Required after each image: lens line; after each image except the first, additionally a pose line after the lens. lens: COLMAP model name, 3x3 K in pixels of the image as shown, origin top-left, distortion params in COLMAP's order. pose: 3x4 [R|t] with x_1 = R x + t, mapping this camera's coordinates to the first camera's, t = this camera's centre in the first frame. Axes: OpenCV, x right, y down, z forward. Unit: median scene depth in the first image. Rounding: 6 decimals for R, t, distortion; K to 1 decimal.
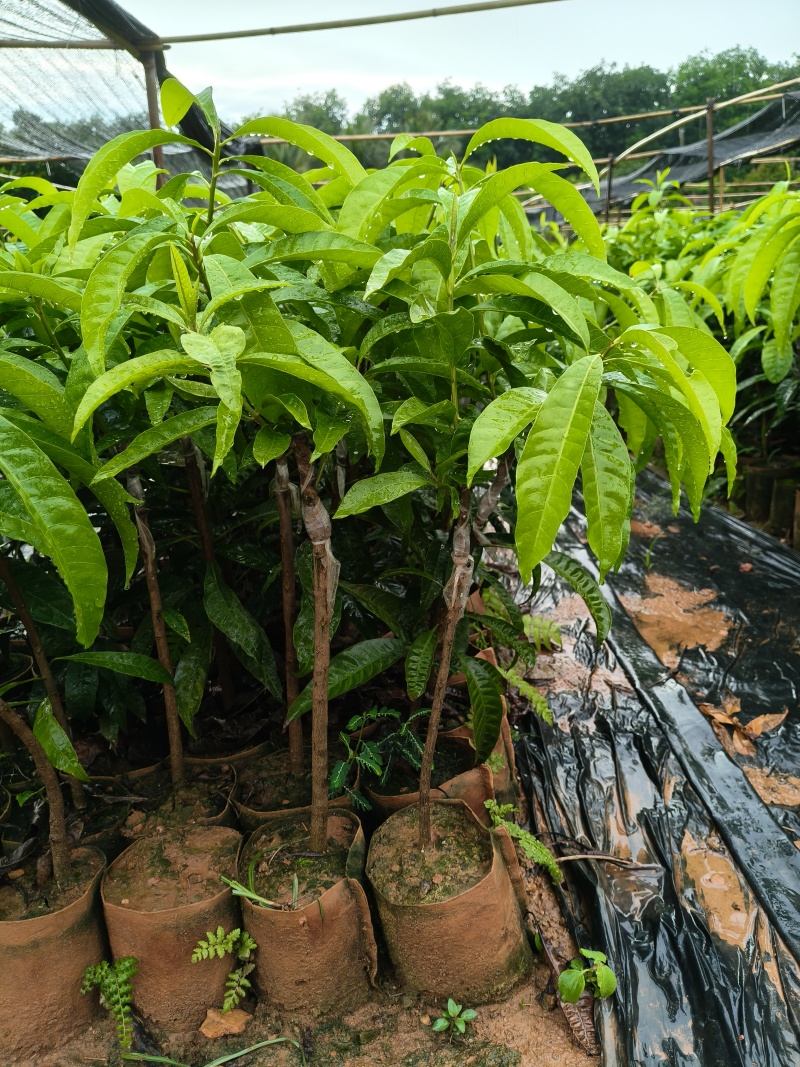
lens RADIAL K [[834.0, 0, 400.6], [0, 834.0, 529.1], [0, 0, 1]] dist [-0.025455, -0.000319]
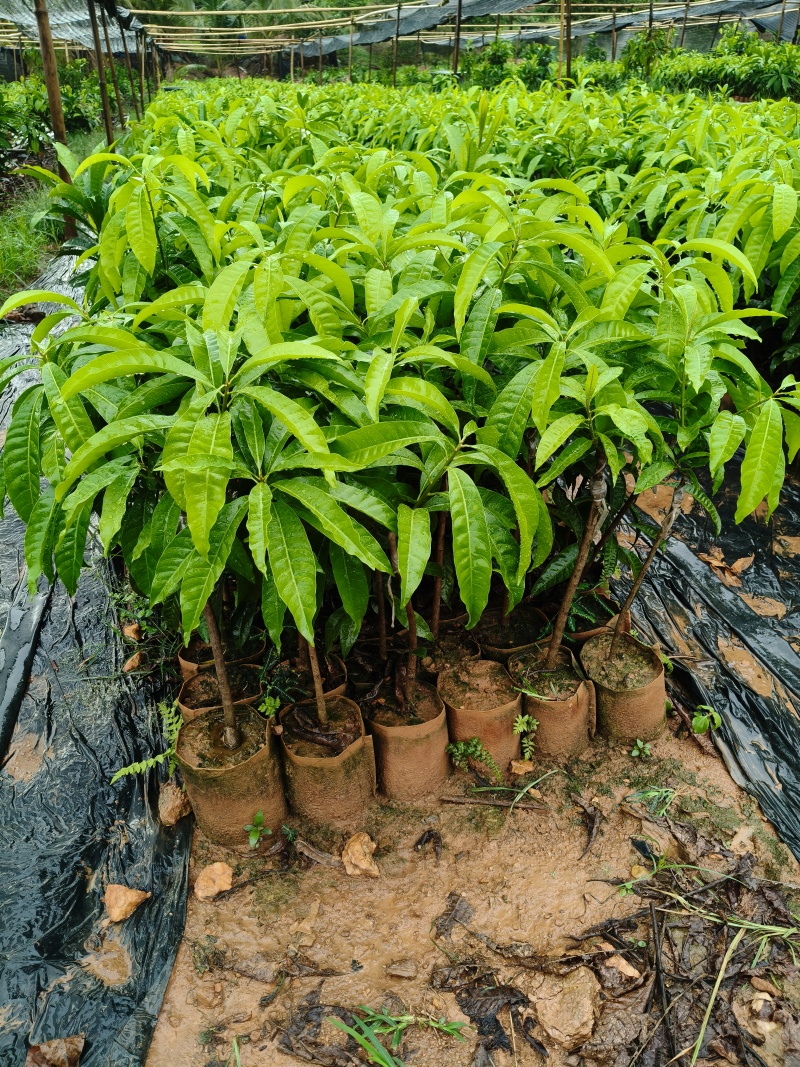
lens RADIAL K [[834.0, 0, 399.5], [0, 834.0, 536.8], [0, 0, 1]] dist [-0.025455, -0.000319]
pose [[0.976577, -0.066857, 0.204517, -0.683164], [0.023346, 0.977814, 0.208171, -0.208125], [-0.213897, -0.198520, 0.956472, -0.443487]]
